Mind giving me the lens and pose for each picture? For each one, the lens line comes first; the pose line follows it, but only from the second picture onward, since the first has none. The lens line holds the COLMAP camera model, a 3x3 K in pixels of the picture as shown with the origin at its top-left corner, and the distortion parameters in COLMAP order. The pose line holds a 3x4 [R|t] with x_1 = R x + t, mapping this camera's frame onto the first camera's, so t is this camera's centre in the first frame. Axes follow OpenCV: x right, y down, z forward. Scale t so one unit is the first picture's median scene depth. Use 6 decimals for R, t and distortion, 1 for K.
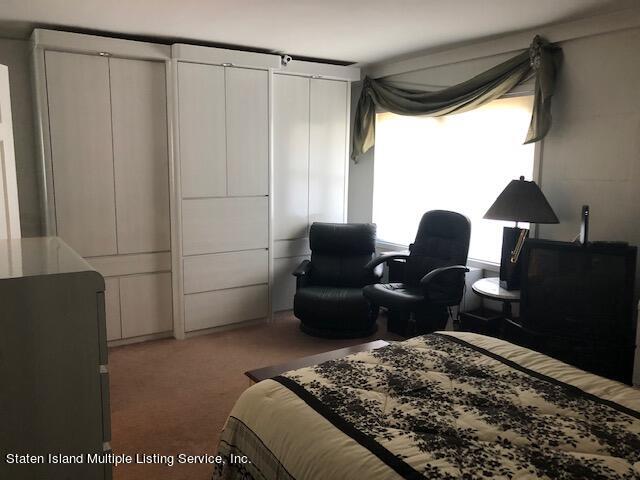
lens RADIAL K [[517.7, 0, 320.0], [0, 517.7, 240.0], [0, 0, 1]] dist [0.008701, 0.001054]
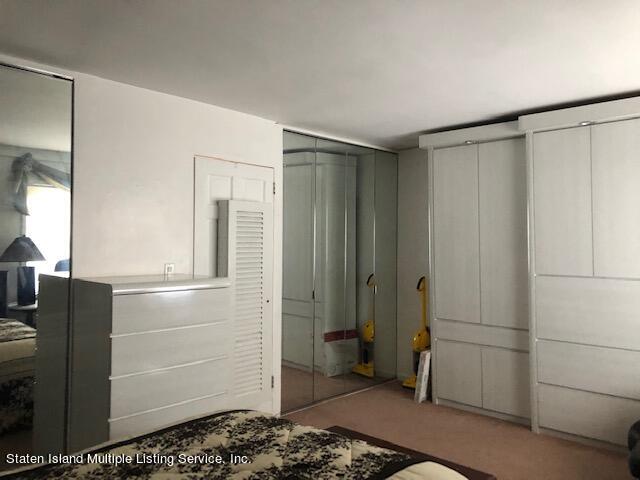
lens RADIAL K [[530.7, 0, 320.0], [0, 530.7, 240.0], [0, 0, 1]] dist [0.013665, 0.007181]
pose [[0.249271, -0.006683, -0.968411, 0.592651], [-0.144946, 0.988455, -0.044131, -0.046865], [0.957525, 0.151368, 0.245425, 0.411695]]
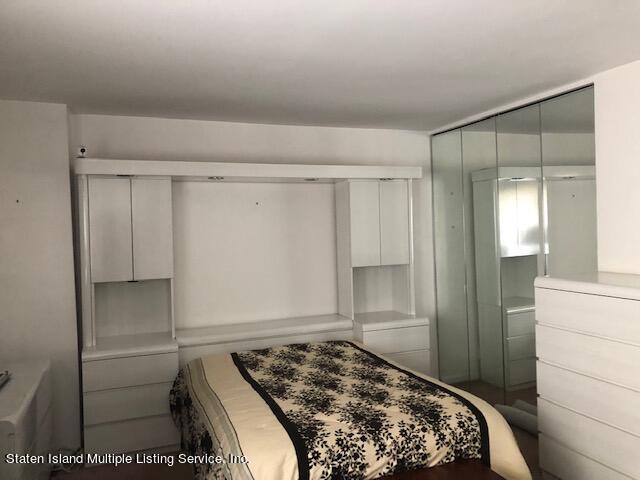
lens RADIAL K [[530.7, 0, 320.0], [0, 530.7, 240.0], [0, 0, 1]] dist [0.013665, 0.007181]
pose [[-0.975460, 0.015631, 0.219621, -0.005178], [0.052705, 0.985054, 0.163984, -0.179236], [-0.213775, 0.171535, -0.961705, 1.140264]]
